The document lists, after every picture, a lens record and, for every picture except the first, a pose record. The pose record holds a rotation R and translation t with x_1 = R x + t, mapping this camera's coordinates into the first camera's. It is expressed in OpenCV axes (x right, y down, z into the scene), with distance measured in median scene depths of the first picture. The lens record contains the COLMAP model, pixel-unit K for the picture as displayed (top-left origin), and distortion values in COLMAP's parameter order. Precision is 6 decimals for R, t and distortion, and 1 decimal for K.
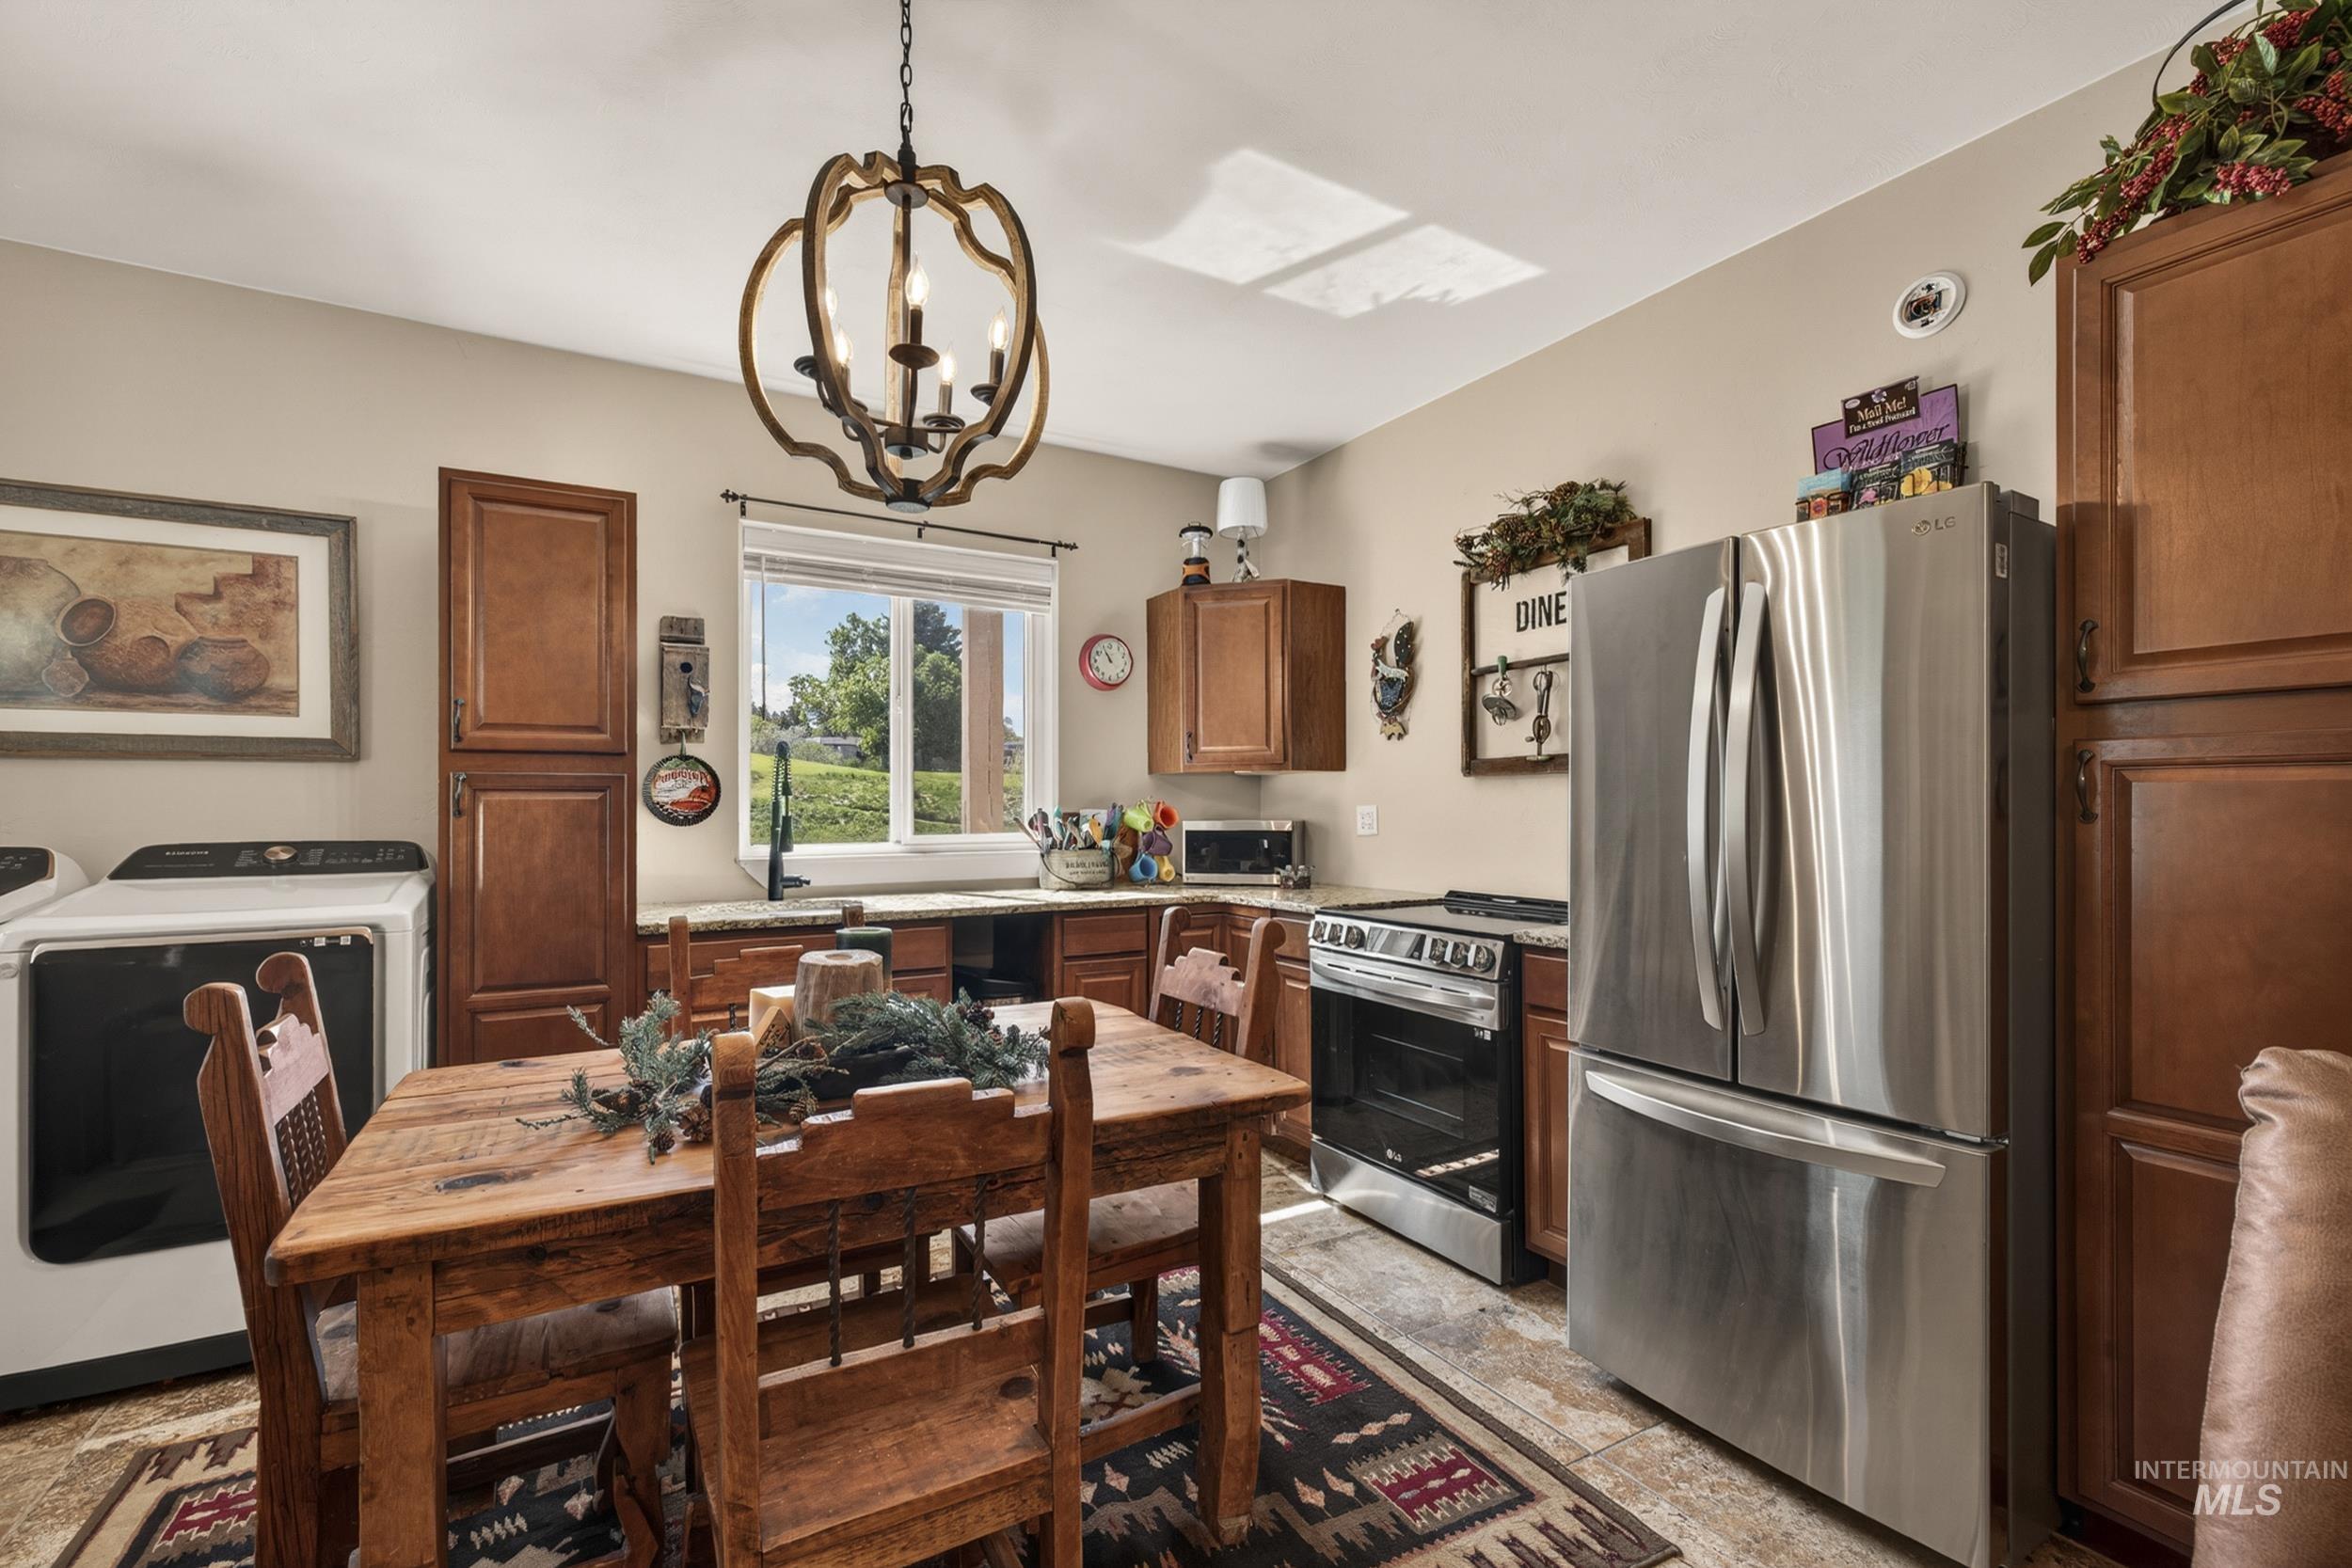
lens RADIAL K [[1005.9, 0, 1170.8], [0, 1005.9, 796.4], [0, 0, 1]] dist [-0.001981, -0.000129]
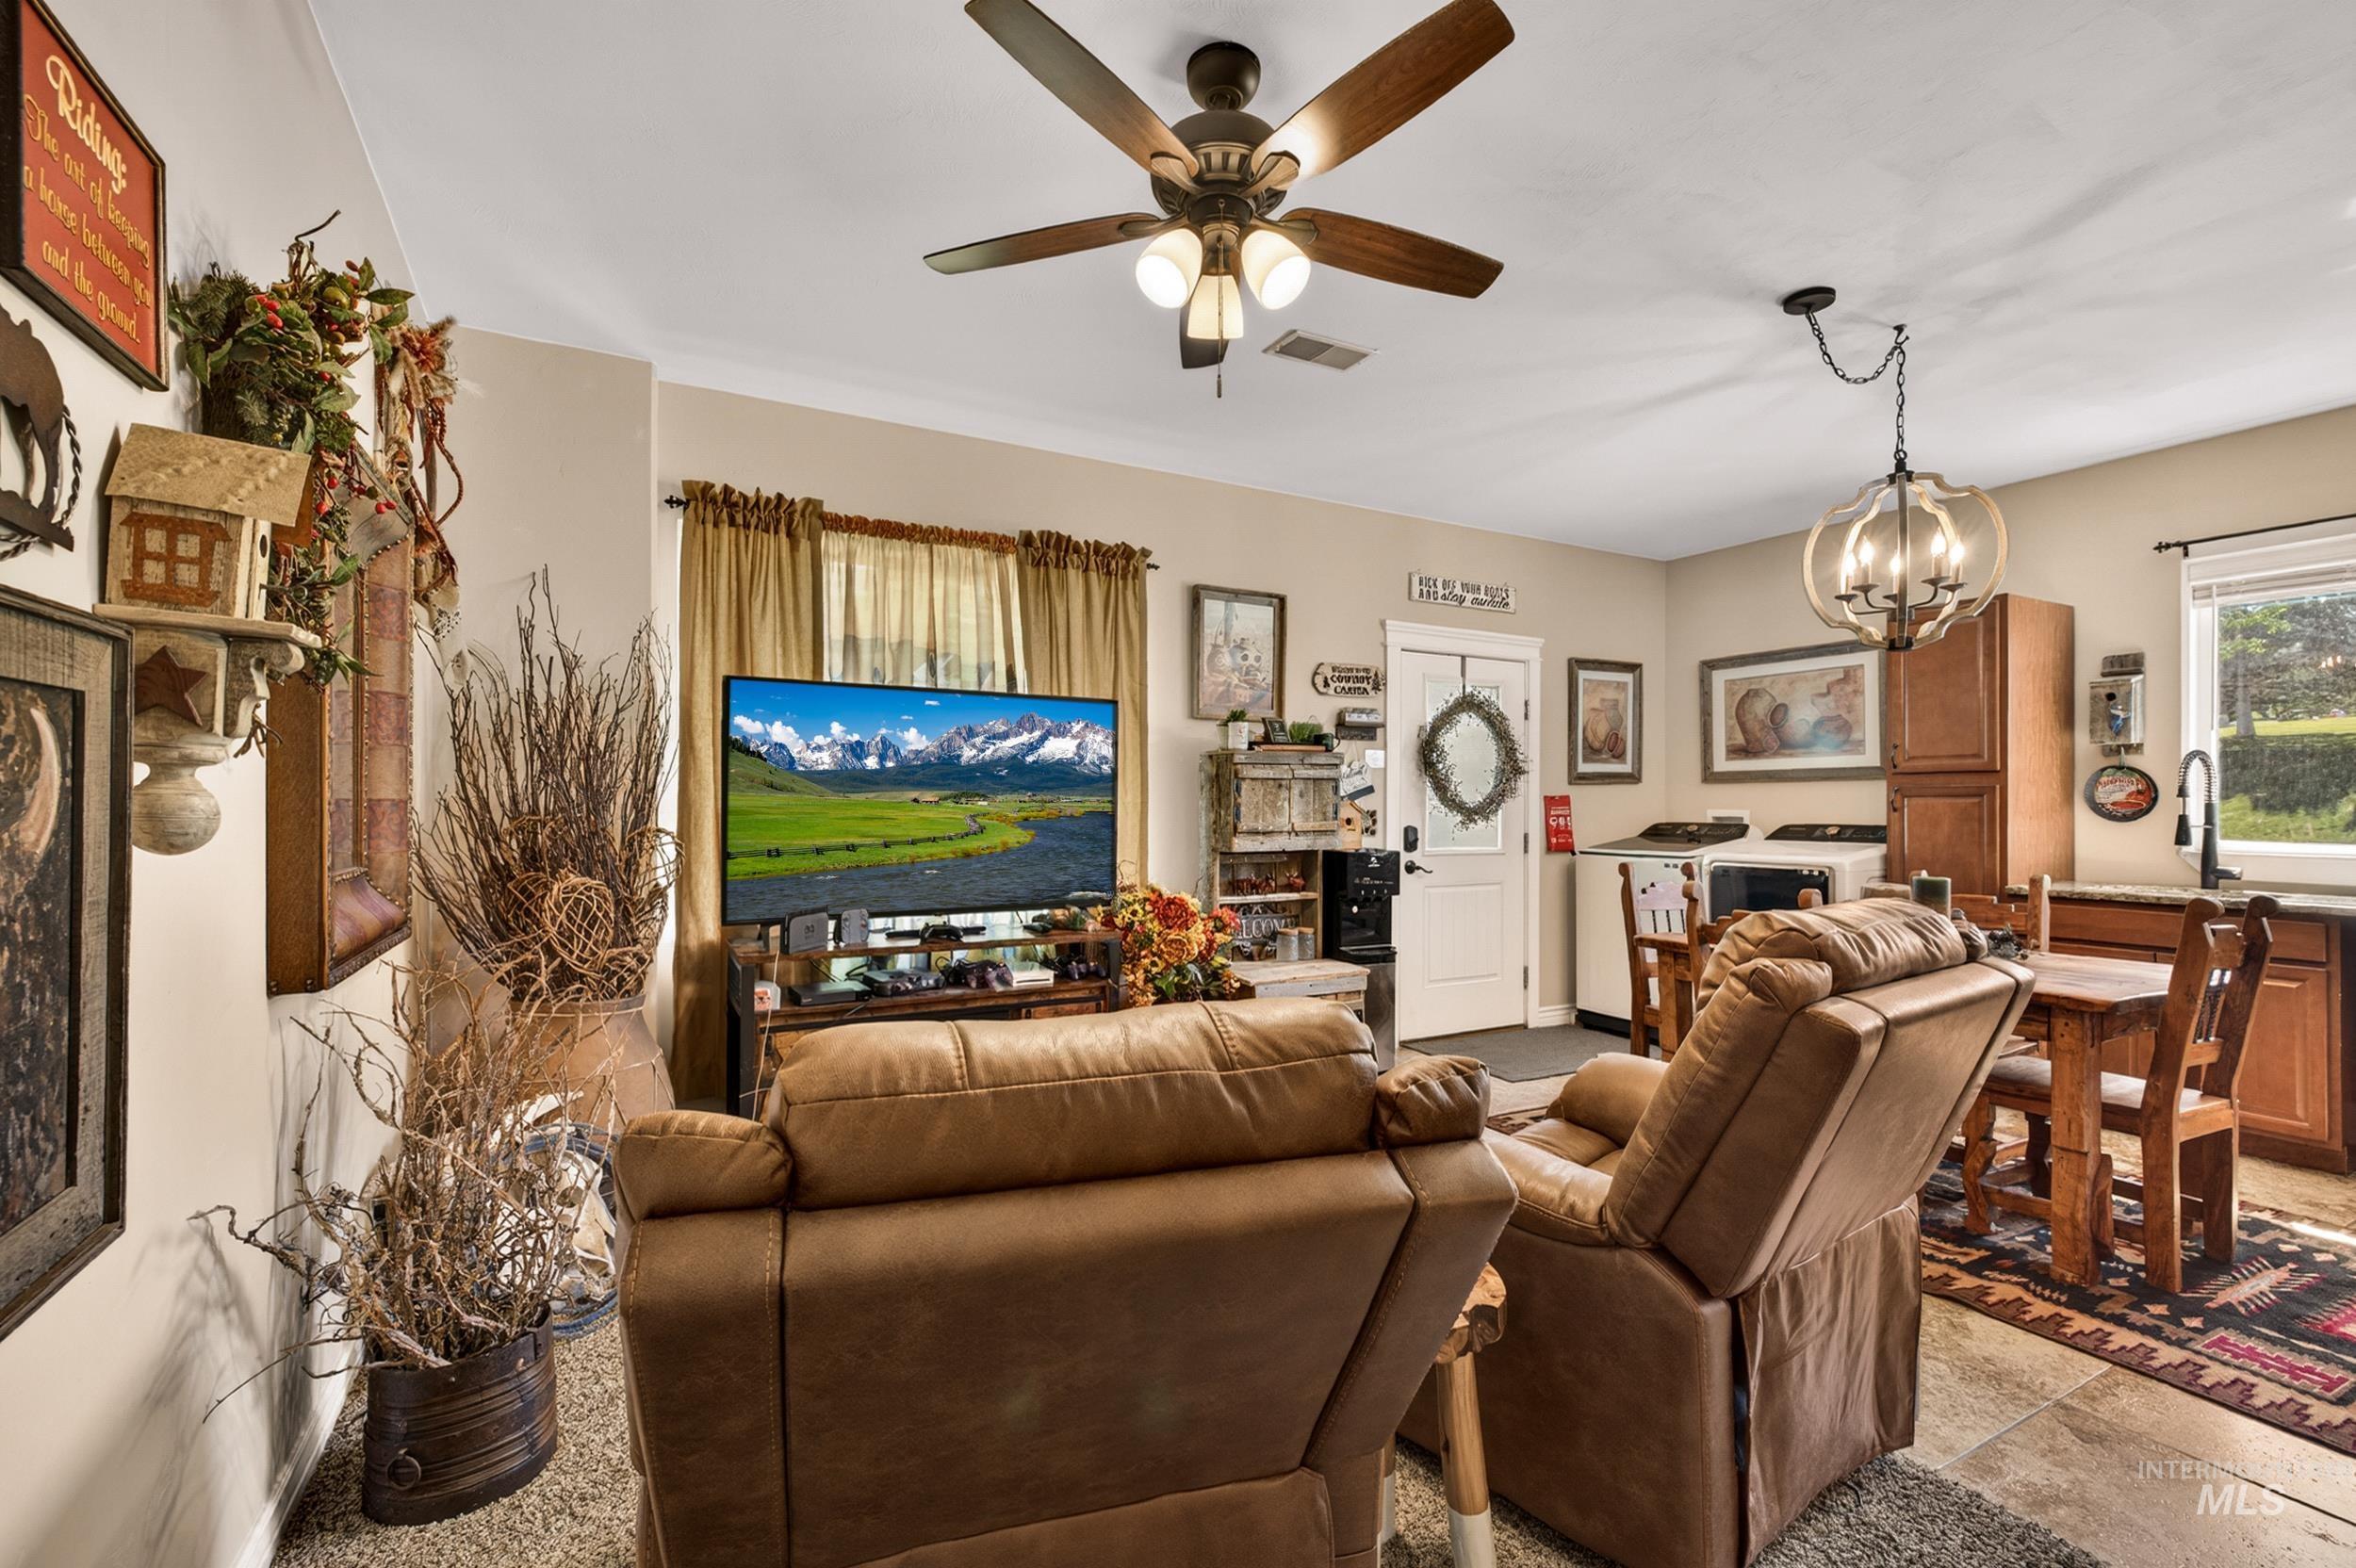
lens RADIAL K [[1007.7, 0, 1176.3], [0, 1007.7, 792.1], [0, 0, 1]] dist [-0.001981, -0.000129]
pose [[-0.010029, -0.007485, -0.999922, 0.987434], [0.011165, 0.999909, -0.007597, -0.014133], [0.999887, -0.011240, -0.009944, -0.211879]]
